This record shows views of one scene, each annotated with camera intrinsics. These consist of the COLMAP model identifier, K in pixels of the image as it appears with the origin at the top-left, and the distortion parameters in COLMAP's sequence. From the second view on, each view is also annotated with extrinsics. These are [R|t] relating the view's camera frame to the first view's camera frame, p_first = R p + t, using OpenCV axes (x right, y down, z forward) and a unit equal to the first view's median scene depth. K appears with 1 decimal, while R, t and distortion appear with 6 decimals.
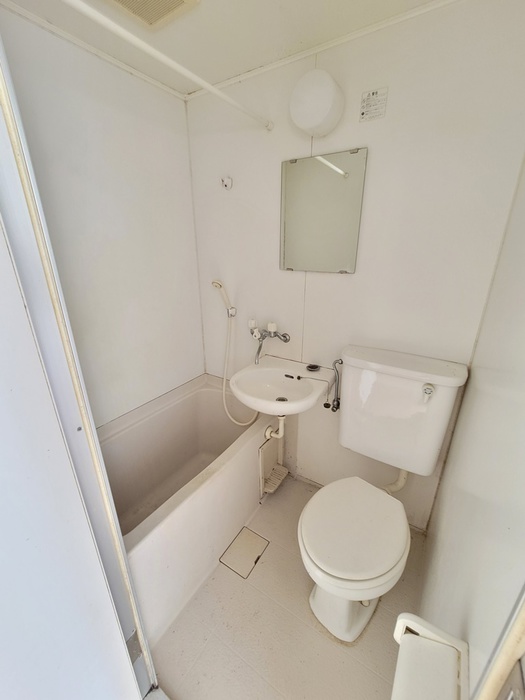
lens RADIAL K [[285.9, 0, 263.4], [0, 285.9, 346.3], [0, 0, 1]] dist [-0.007238, 0.002061]
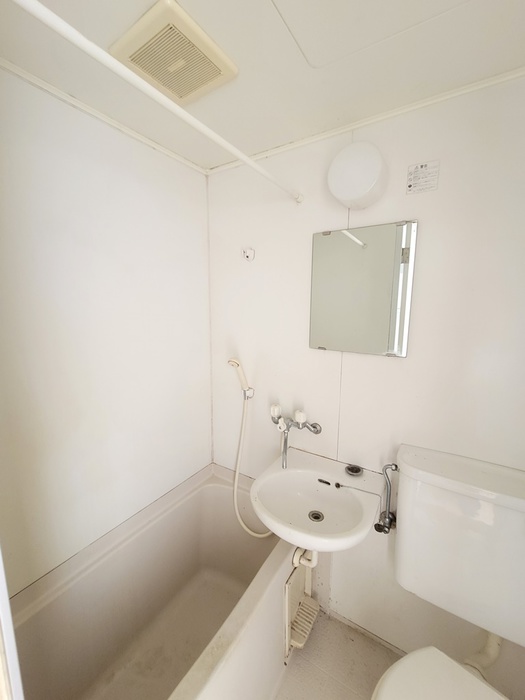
lens RADIAL K [[285.9, 0, 262.1], [0, 285.9, 347.1], [0, 0, 1]] dist [-0.007238, 0.002061]
pose [[0.999974, 0.007239, 0.000775, -0.089634], [-0.006963, 0.982046, -0.188513, -0.117289], [-0.002126, 0.188503, 0.982070, 0.171776]]
